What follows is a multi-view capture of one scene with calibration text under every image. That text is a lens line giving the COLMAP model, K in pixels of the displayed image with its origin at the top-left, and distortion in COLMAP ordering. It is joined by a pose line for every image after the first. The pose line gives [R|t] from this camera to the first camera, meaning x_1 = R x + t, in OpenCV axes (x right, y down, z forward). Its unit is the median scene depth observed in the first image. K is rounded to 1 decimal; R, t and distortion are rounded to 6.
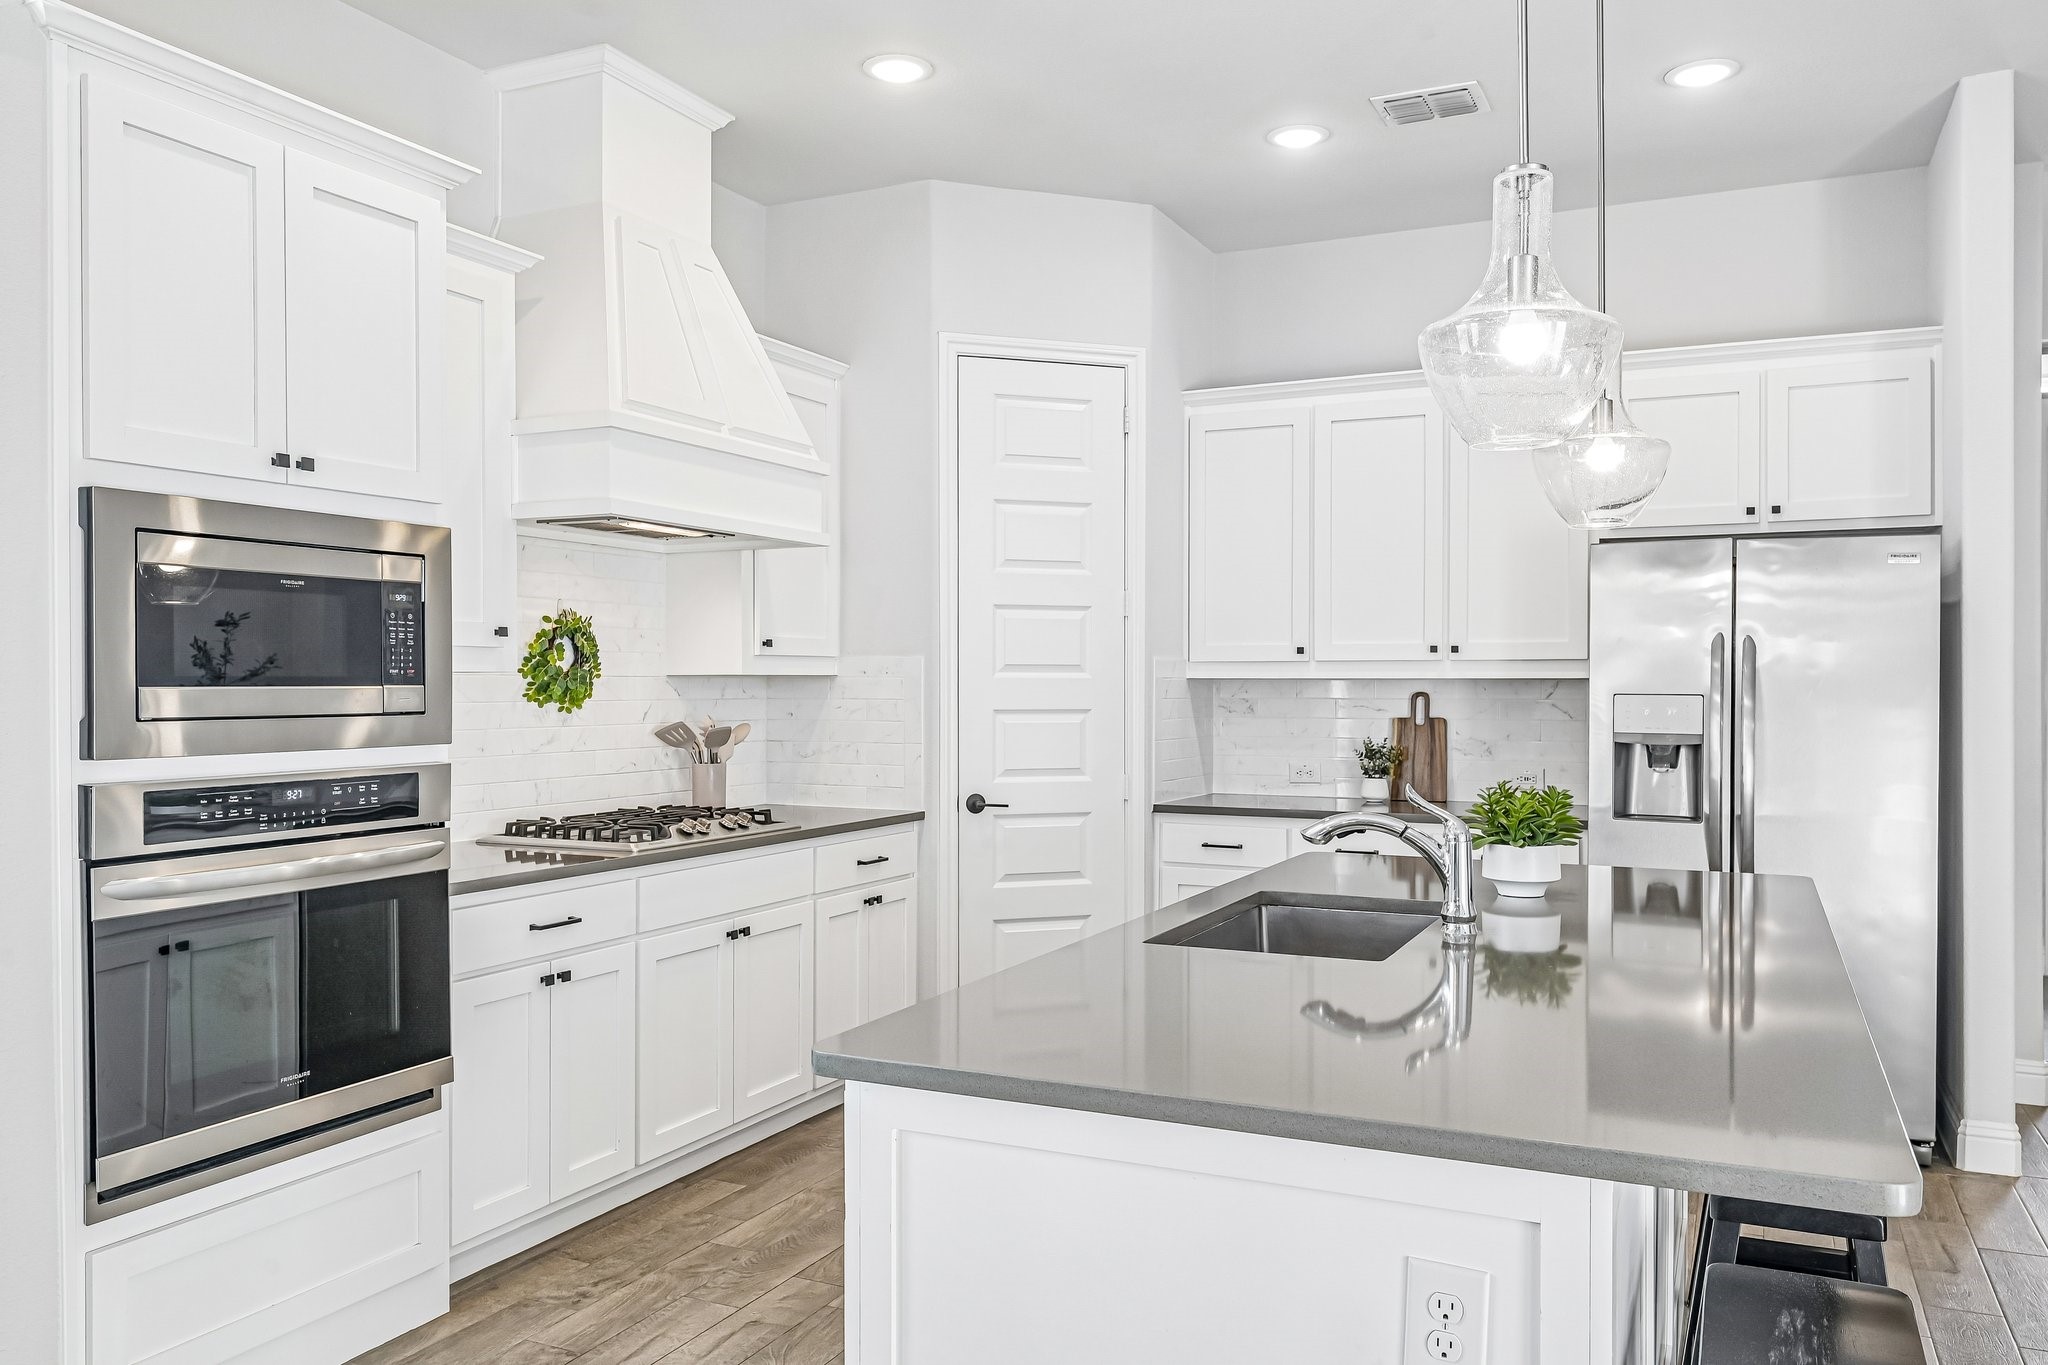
lens RADIAL K [[1511.7, 0, 1040.5], [0, 1511.7, 683.3], [0, 0, 1]] dist [-0.006578, -0.001288]
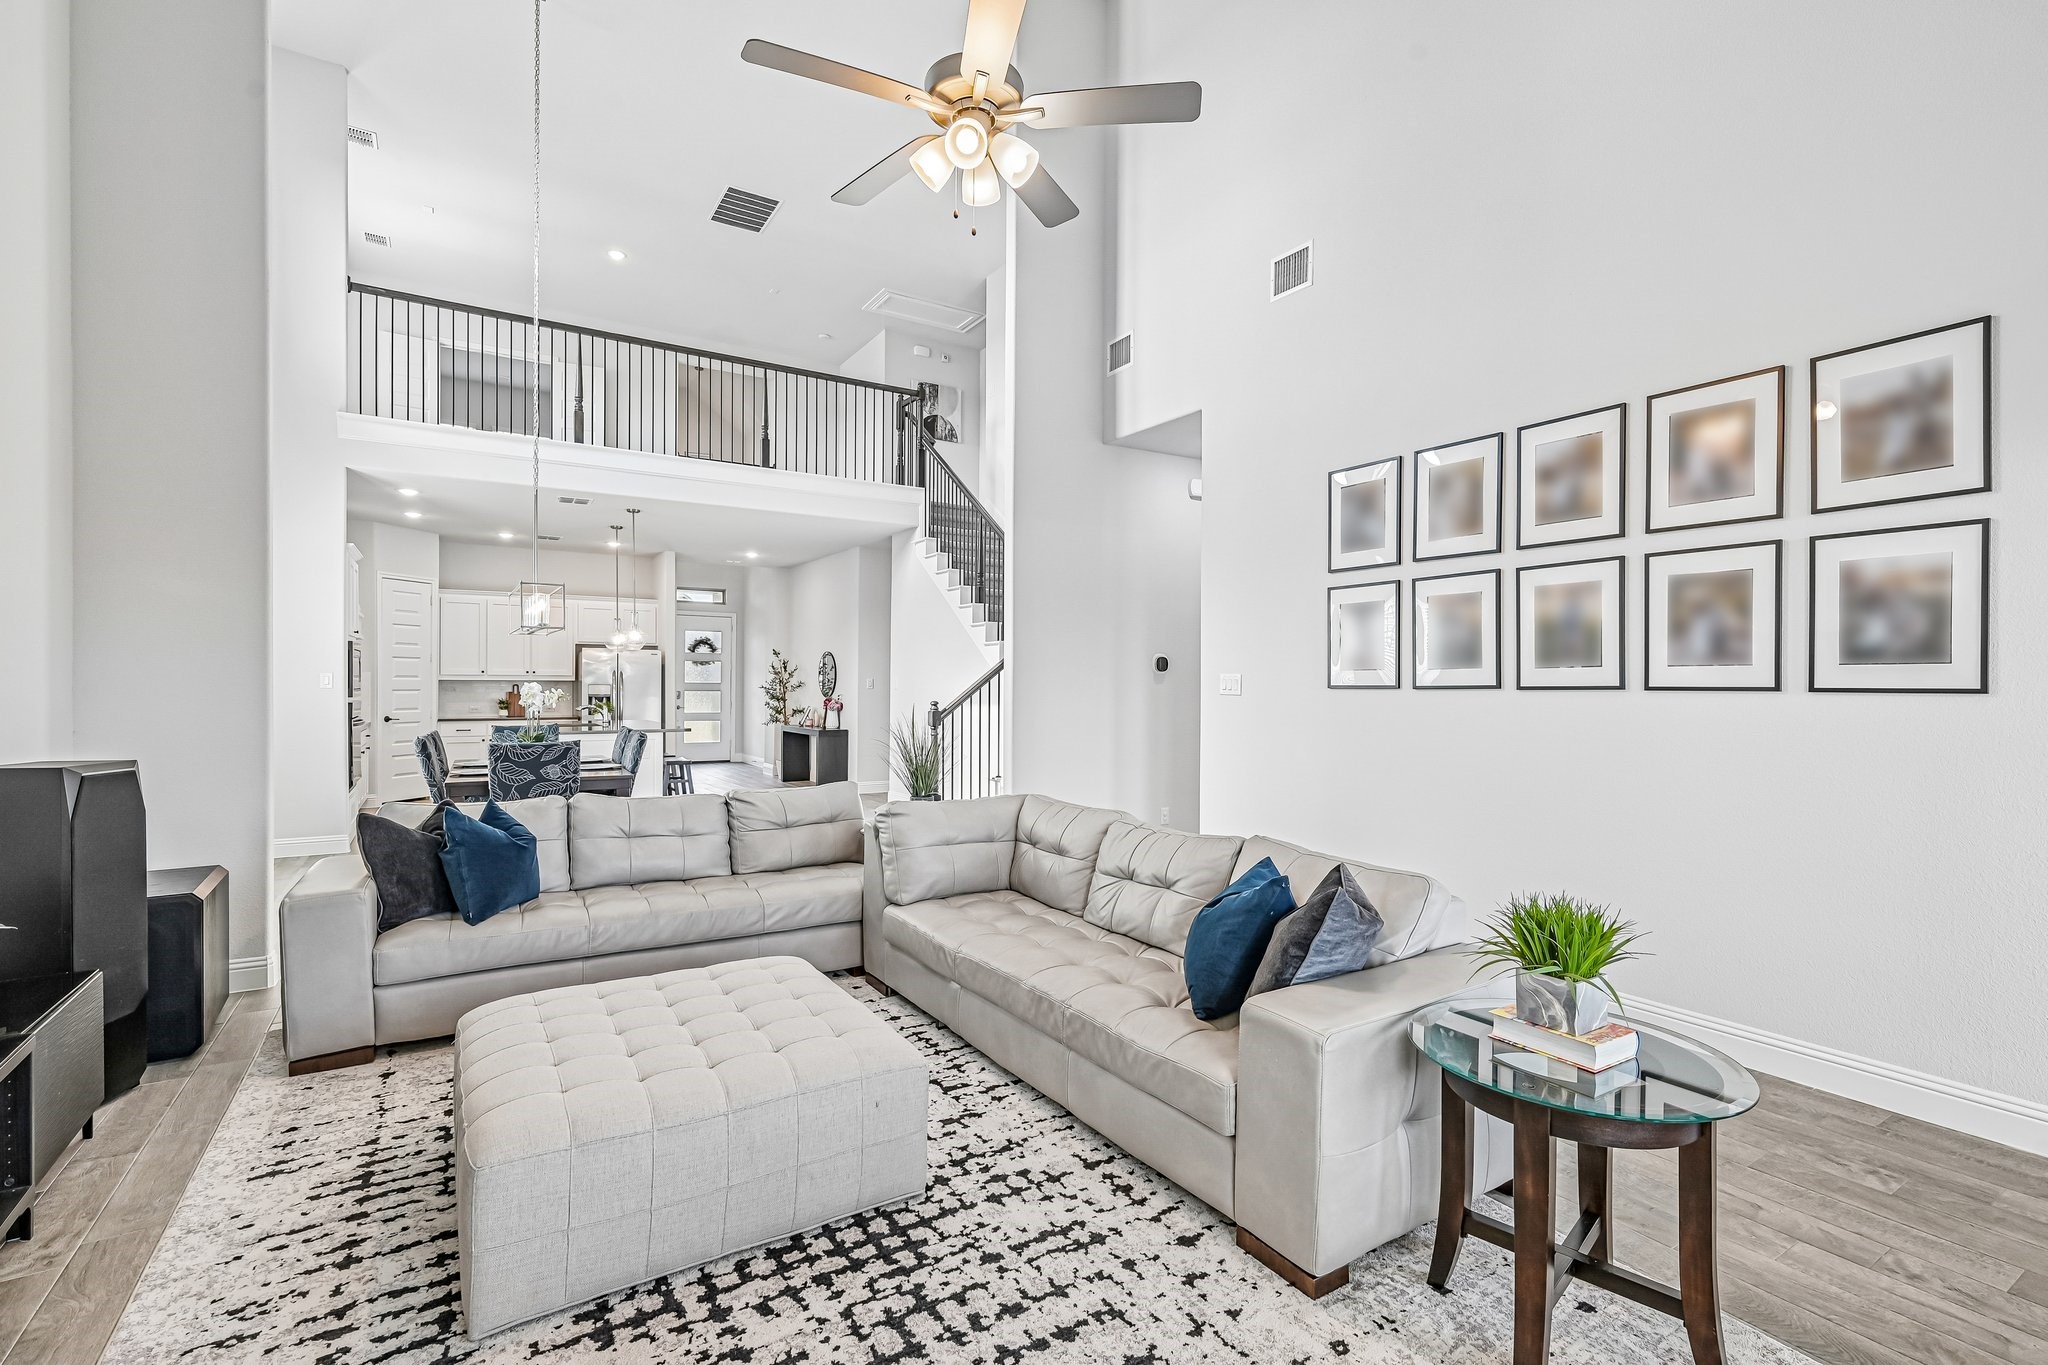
lens RADIAL K [[912.7, 0, 1024.0], [0, 912.7, 682.5], [0, 0, 1]] dist [0.001325, -0.000116]
pose [[0.543120, 0.002569, 0.839651, -1.086337], [-0.004190, 0.999991, -0.000349, -0.002389], [-0.839644, -0.003329, 0.543126, -1.369705]]
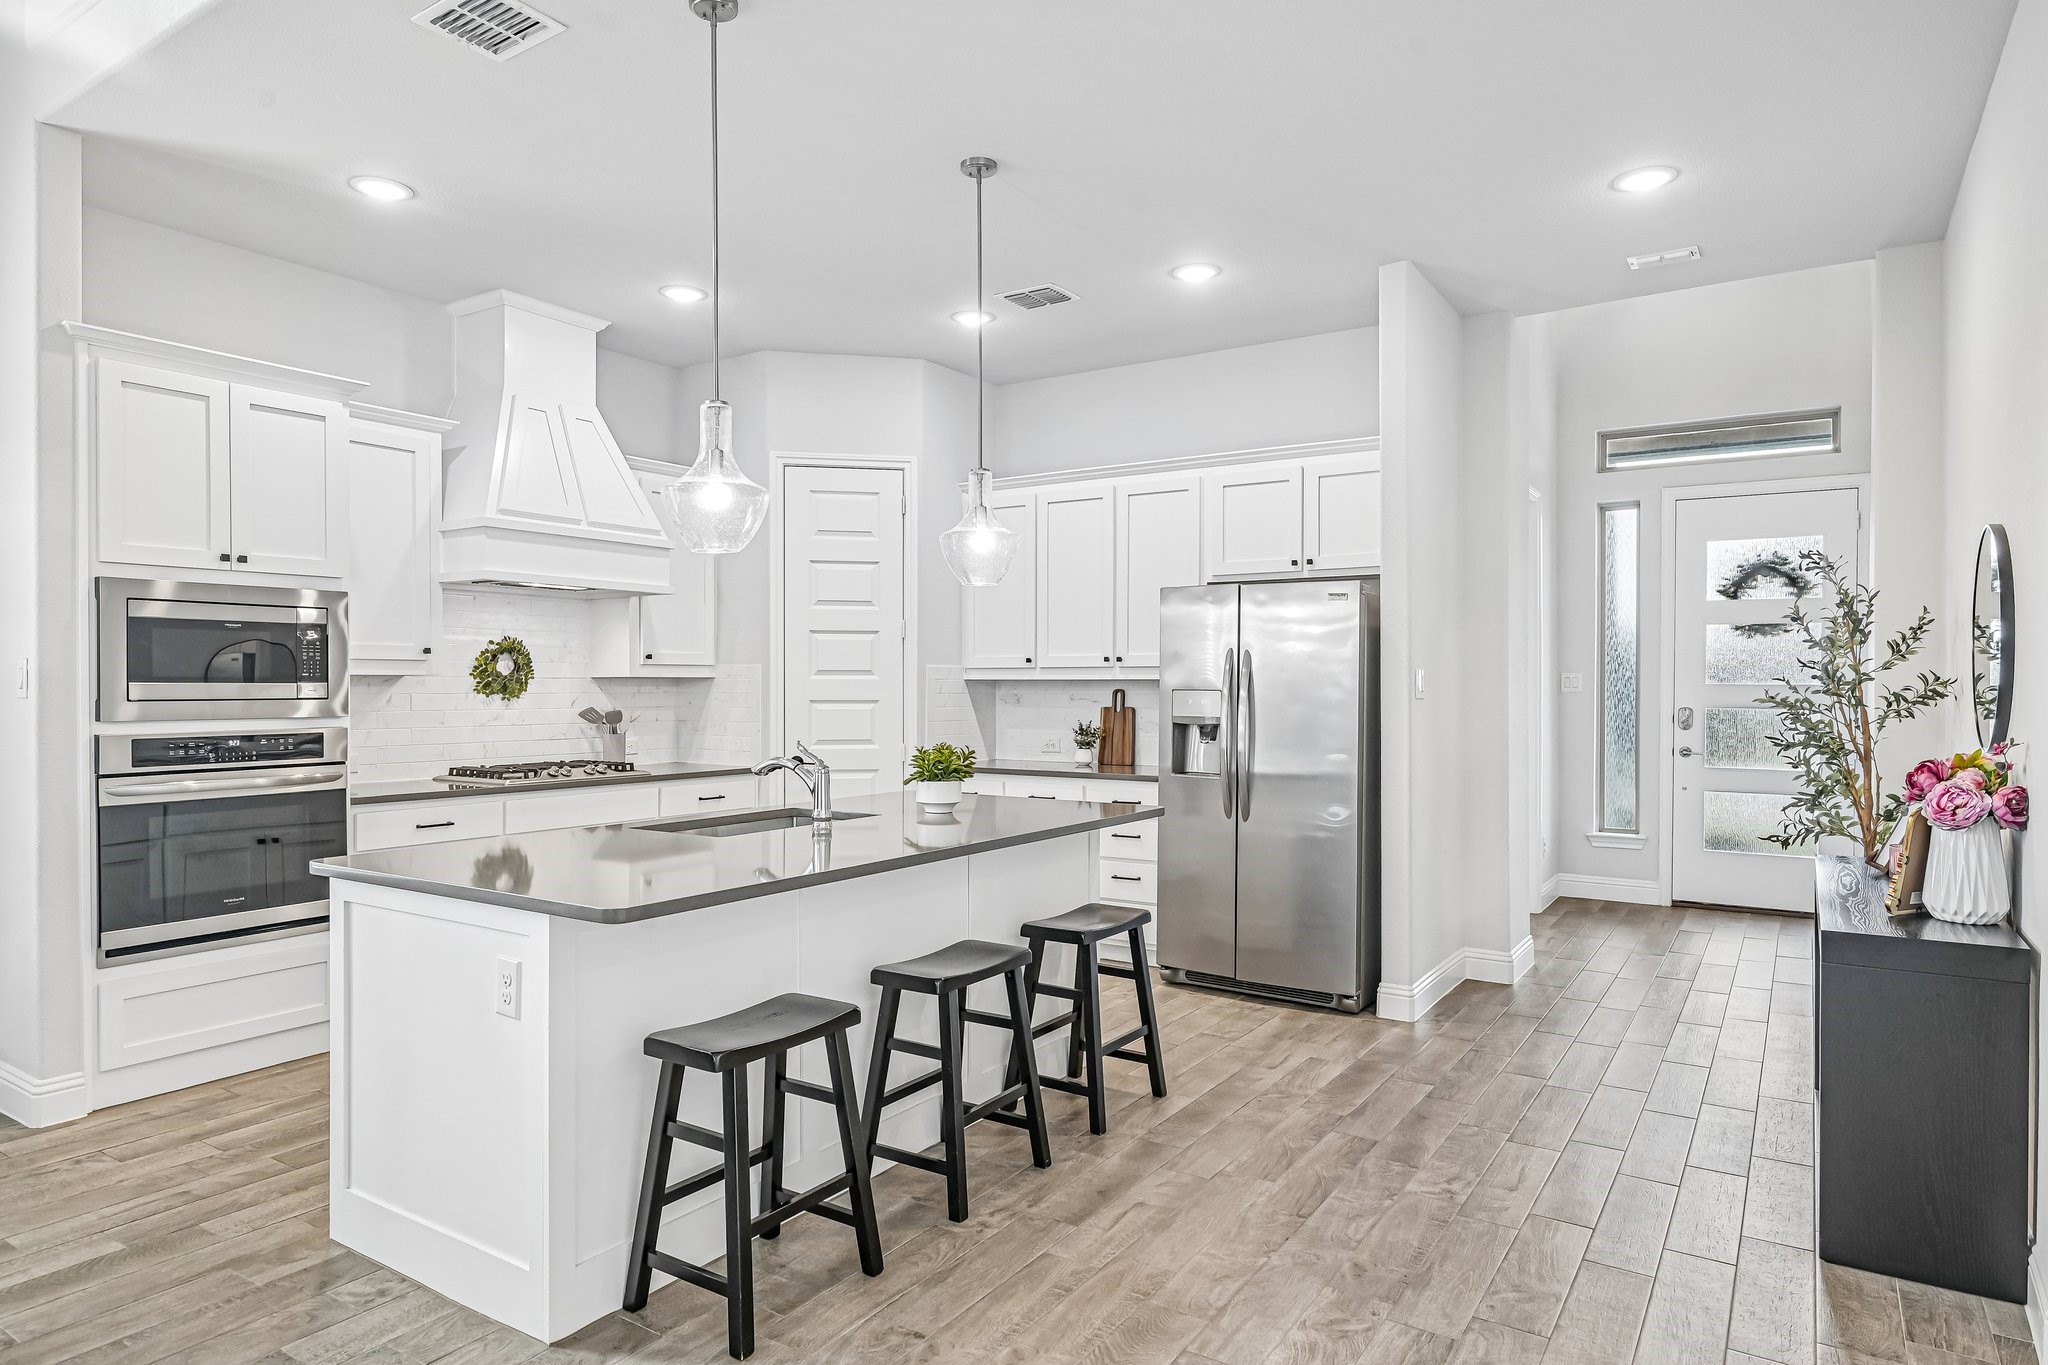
lens RADIAL K [[1201.9, 0, 1027.1], [0, 1201.9, 688.3], [0, 0, 1]] dist [-0.001711, -0.000609]
pose [[0.989848, 0.000987, -0.142128, 0.415785], [-0.000591, 0.999996, 0.002828, 0.002373], [0.142130, -0.002715, 0.989844, -0.184081]]
